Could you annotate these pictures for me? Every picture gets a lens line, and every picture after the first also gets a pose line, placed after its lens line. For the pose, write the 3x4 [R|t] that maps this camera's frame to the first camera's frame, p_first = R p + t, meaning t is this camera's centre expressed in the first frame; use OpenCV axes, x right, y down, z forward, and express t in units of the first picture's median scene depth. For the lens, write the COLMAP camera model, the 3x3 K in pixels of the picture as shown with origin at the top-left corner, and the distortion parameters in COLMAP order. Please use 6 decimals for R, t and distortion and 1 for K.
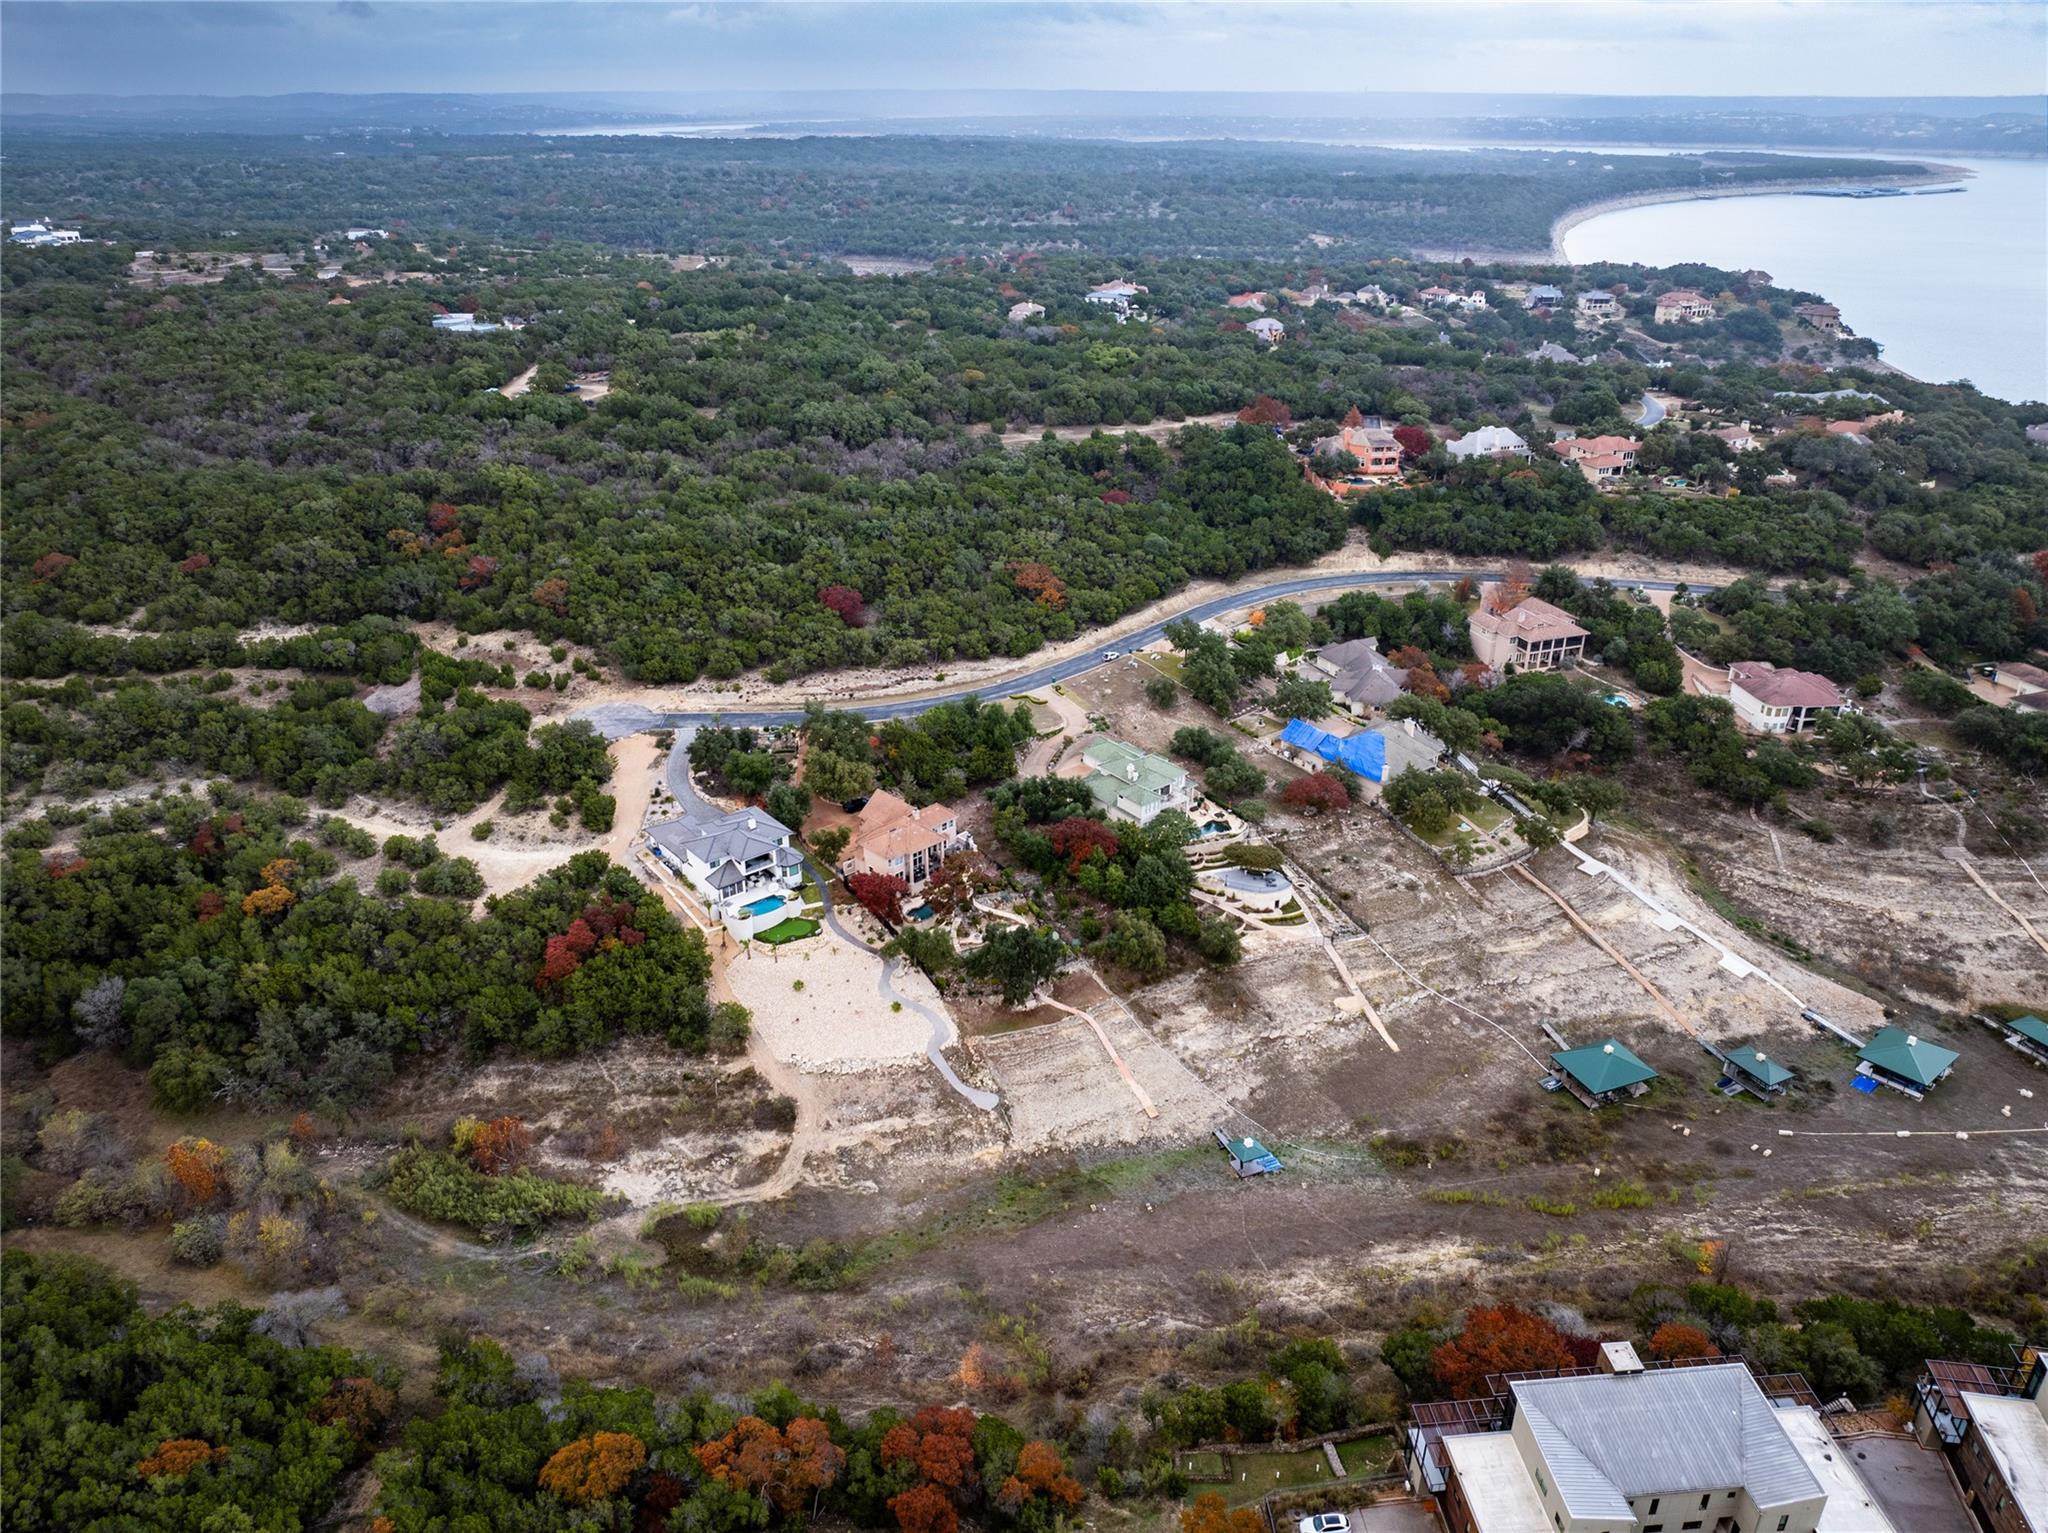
lens RADIAL K [[1425.9, 0, 1032.2], [0, 1425.9, 762.4], [0, 0, 1]] dist [-0.024627, 0.000898]
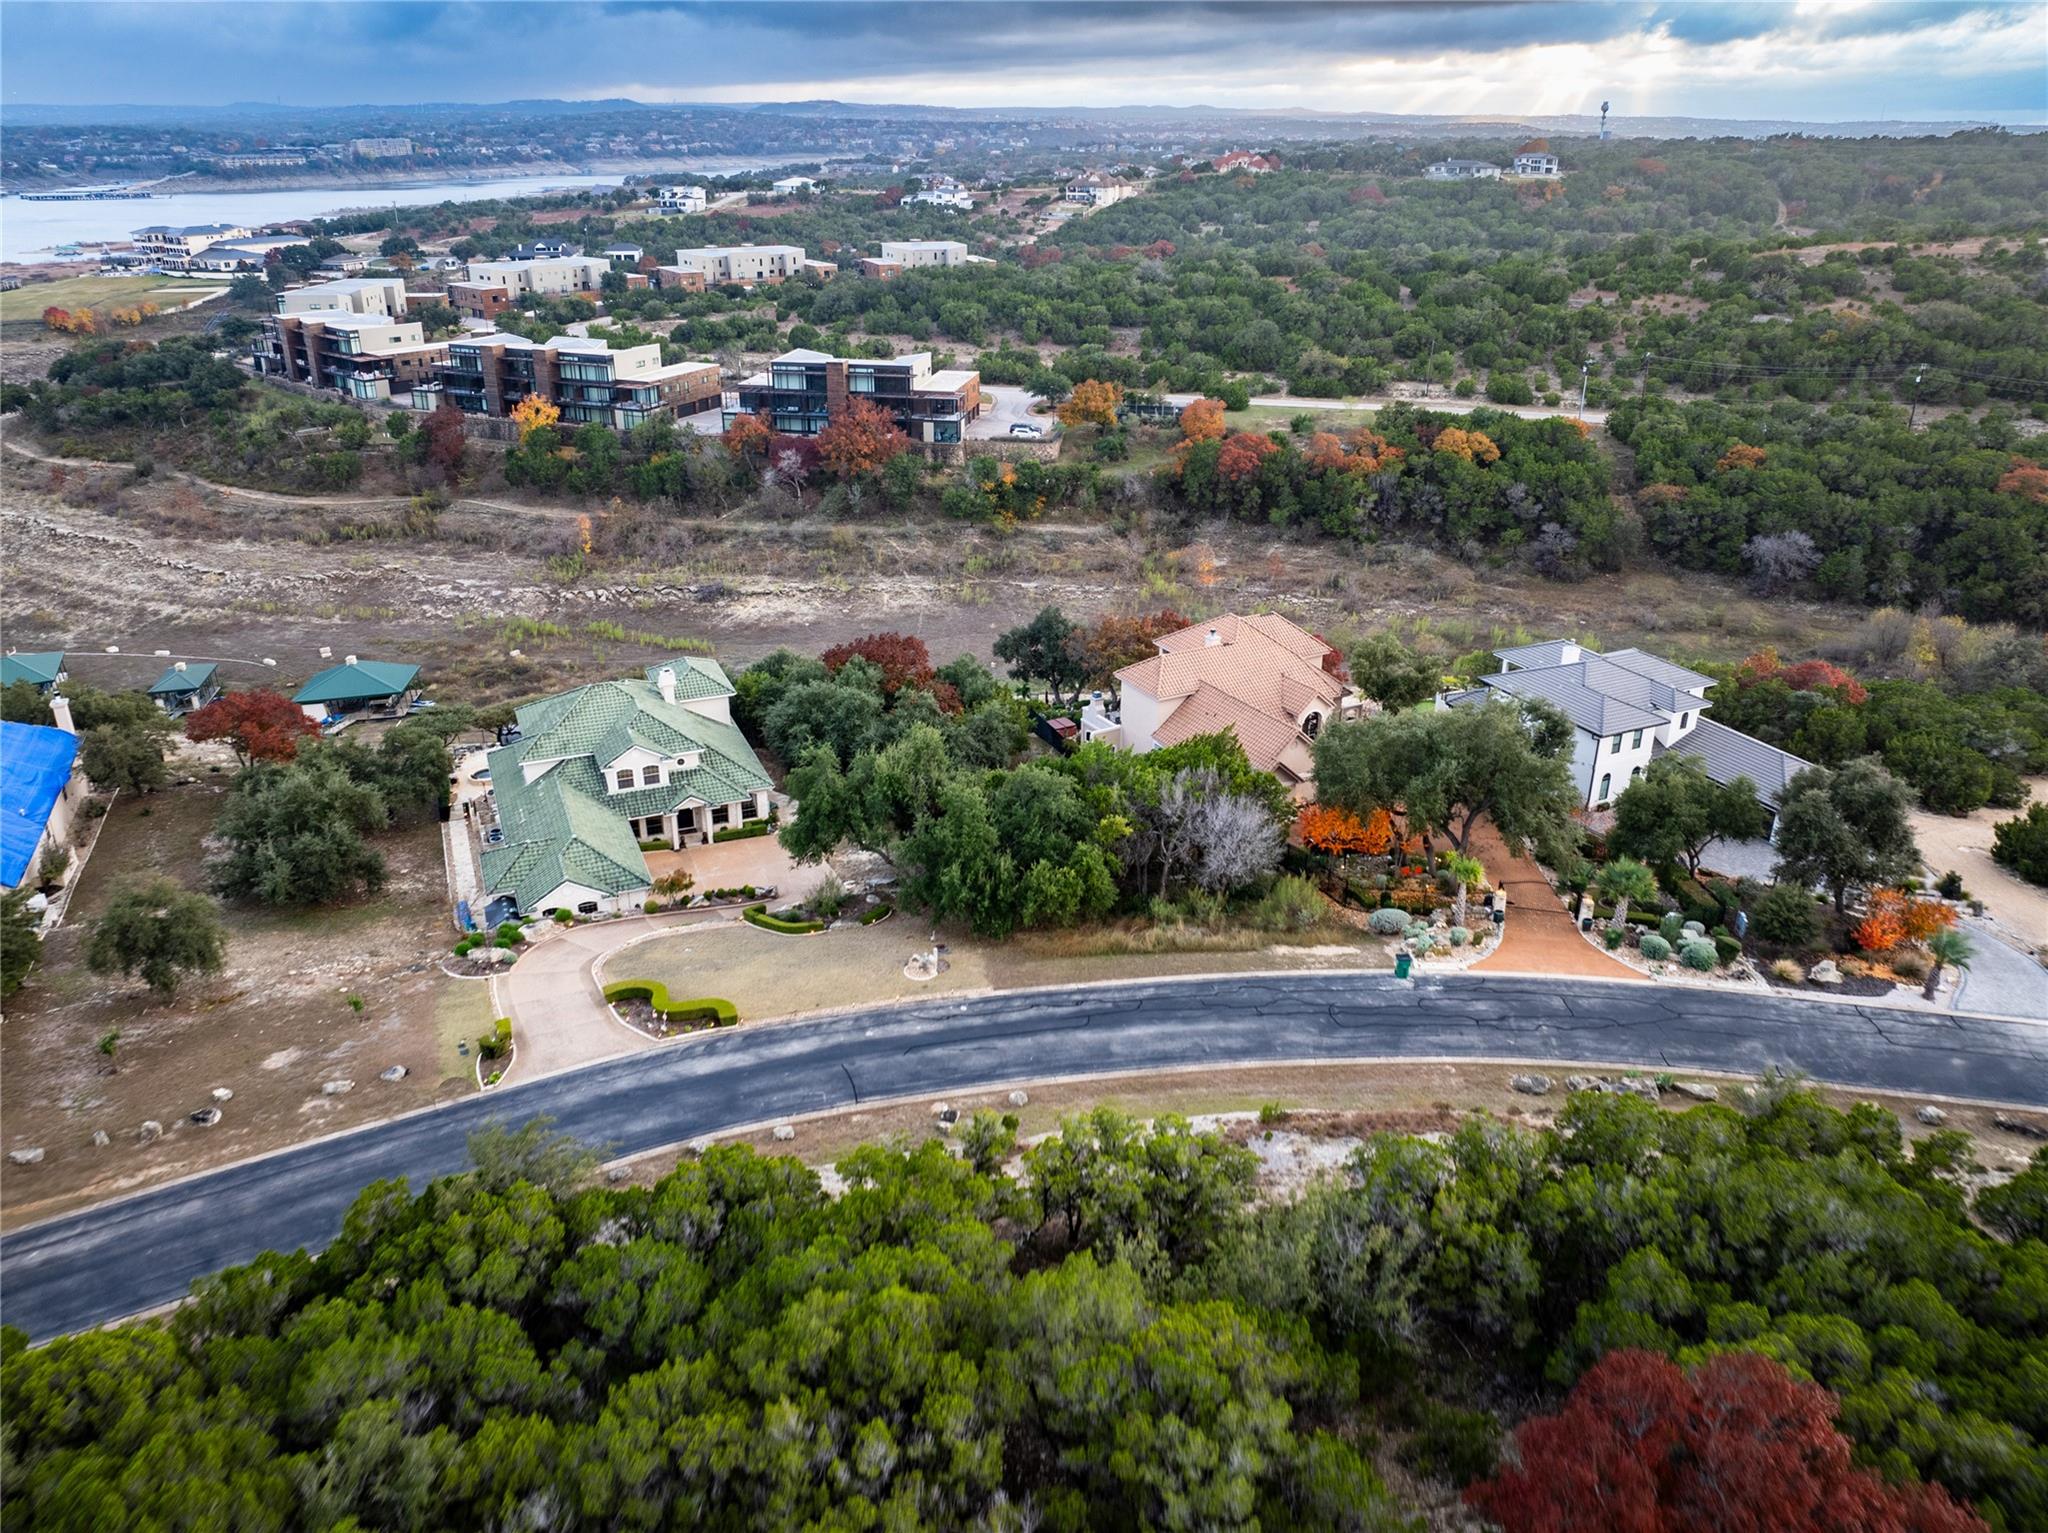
lens RADIAL K [[1462.4, 0, 1031.8], [0, 1462.4, 757.0], [0, 0, 1]] dist [-0.037521, 0.001172]
pose [[-0.969650, -0.104637, 0.220976, -0.138250], [0.097445, 0.663522, 0.741784, -0.308075], [-0.224241, 0.740803, -0.633187, 1.389153]]
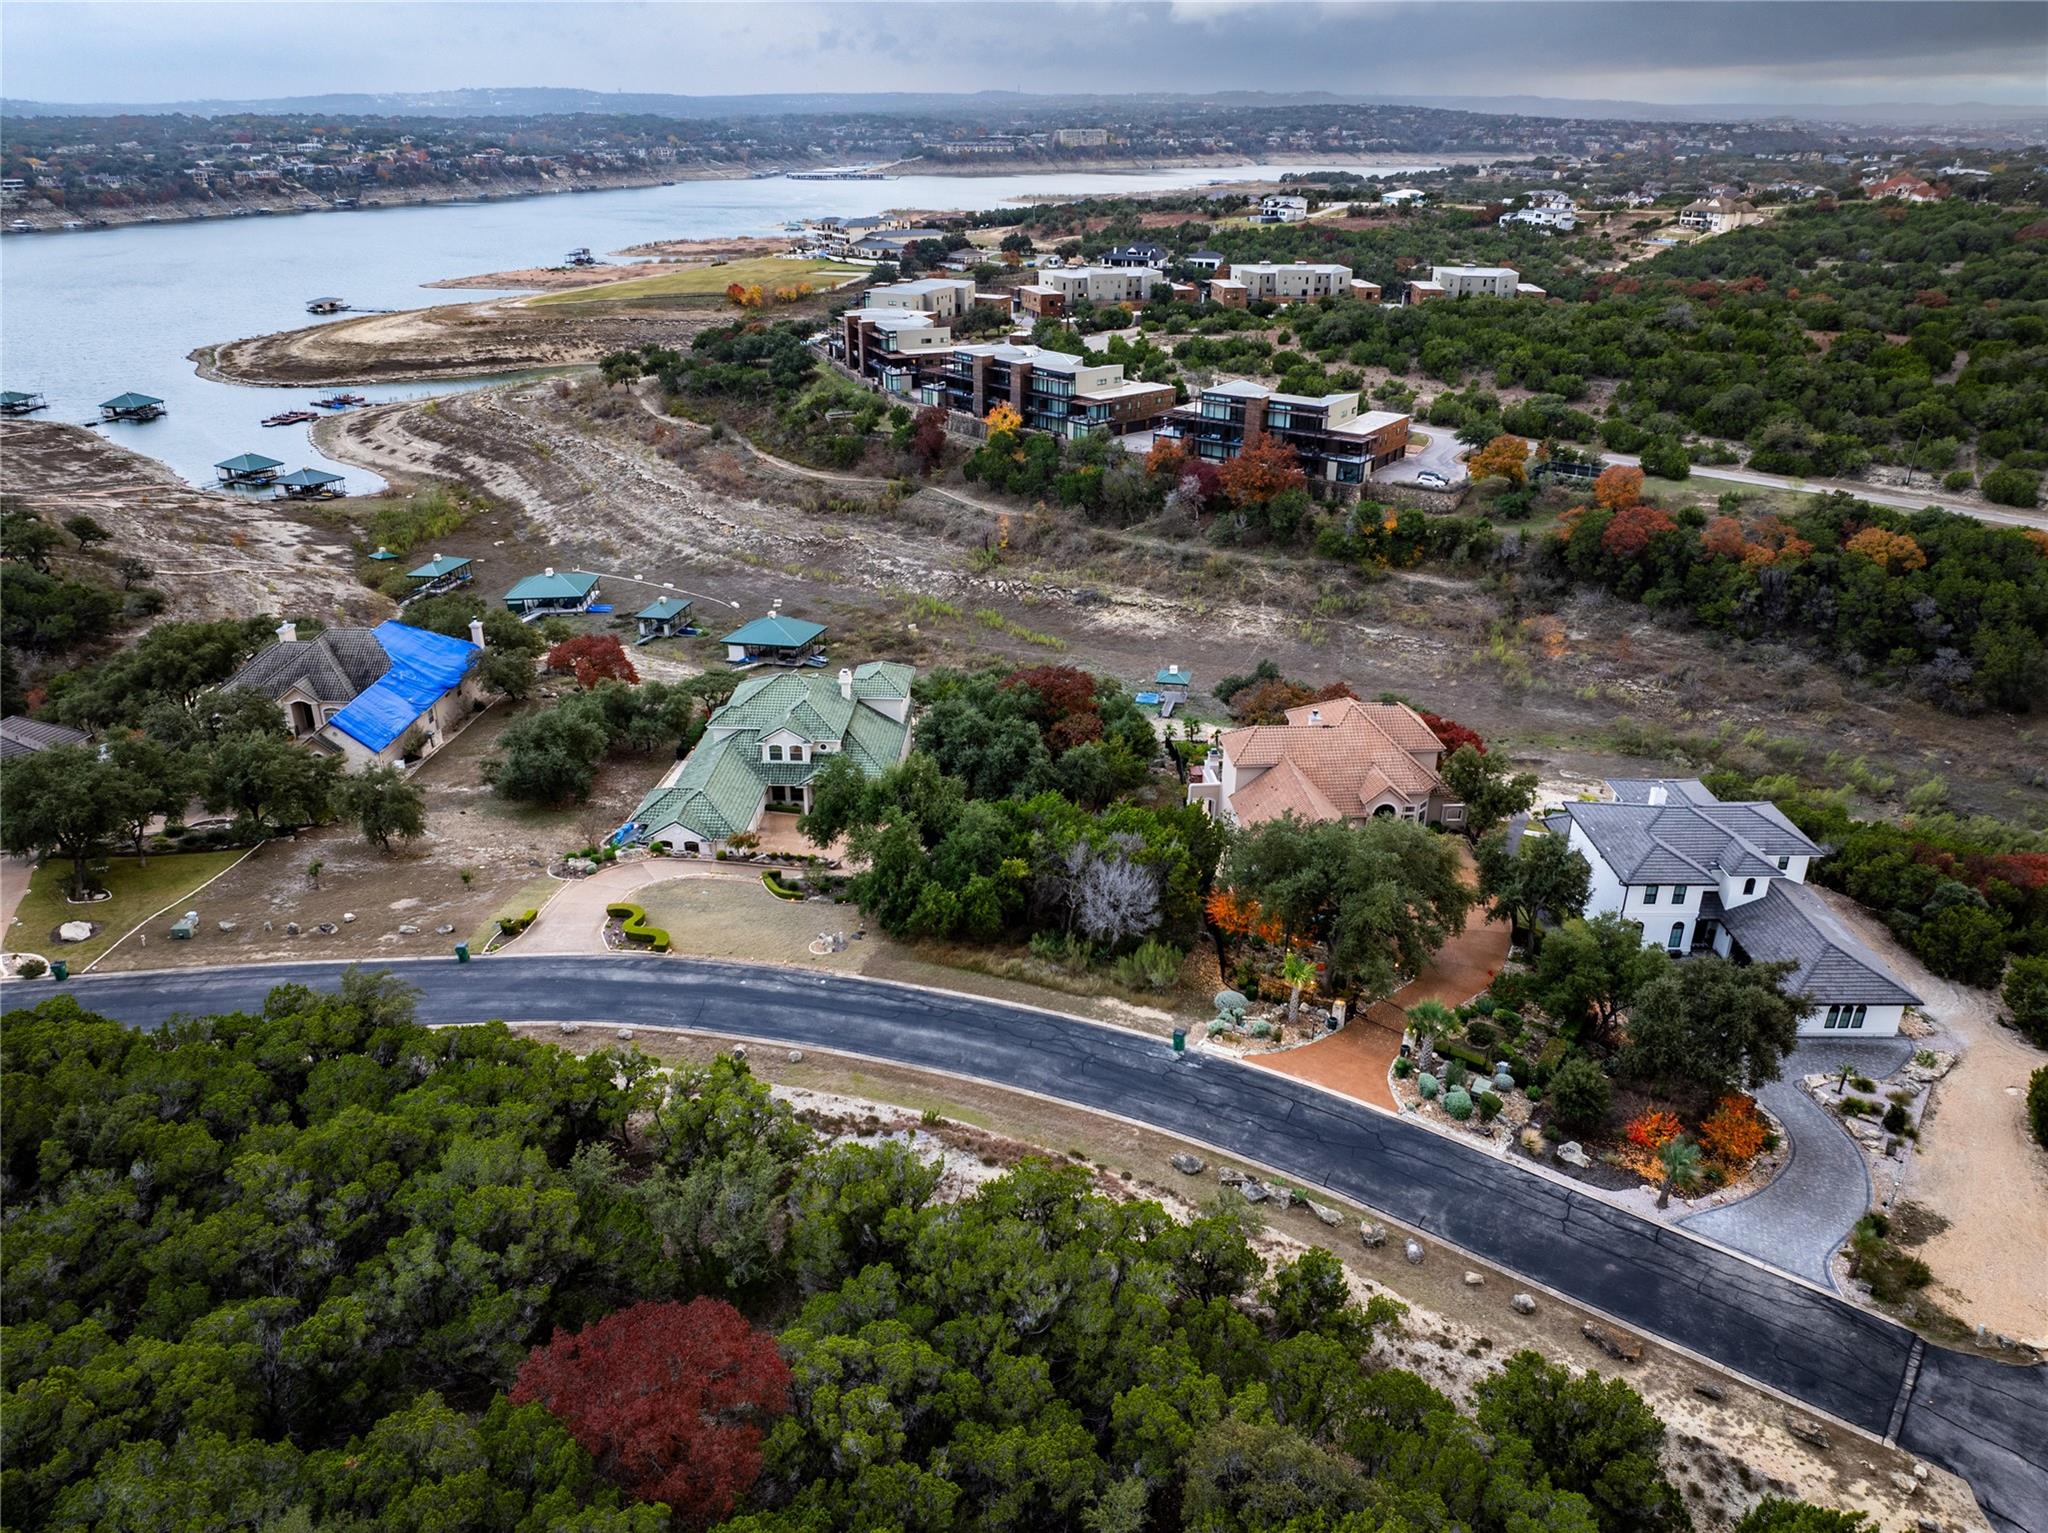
lens RADIAL K [[1438.0, 0, 1031.2], [0, 1438.0, 754.1], [0, 0, 1]] dist [-0.034864, -0.007133]
pose [[-0.772321, -0.267706, 0.576067, -0.306460], [0.264098, 0.689453, 0.674468, -0.330473], [-0.577730, 0.673044, -0.461779, 1.340790]]
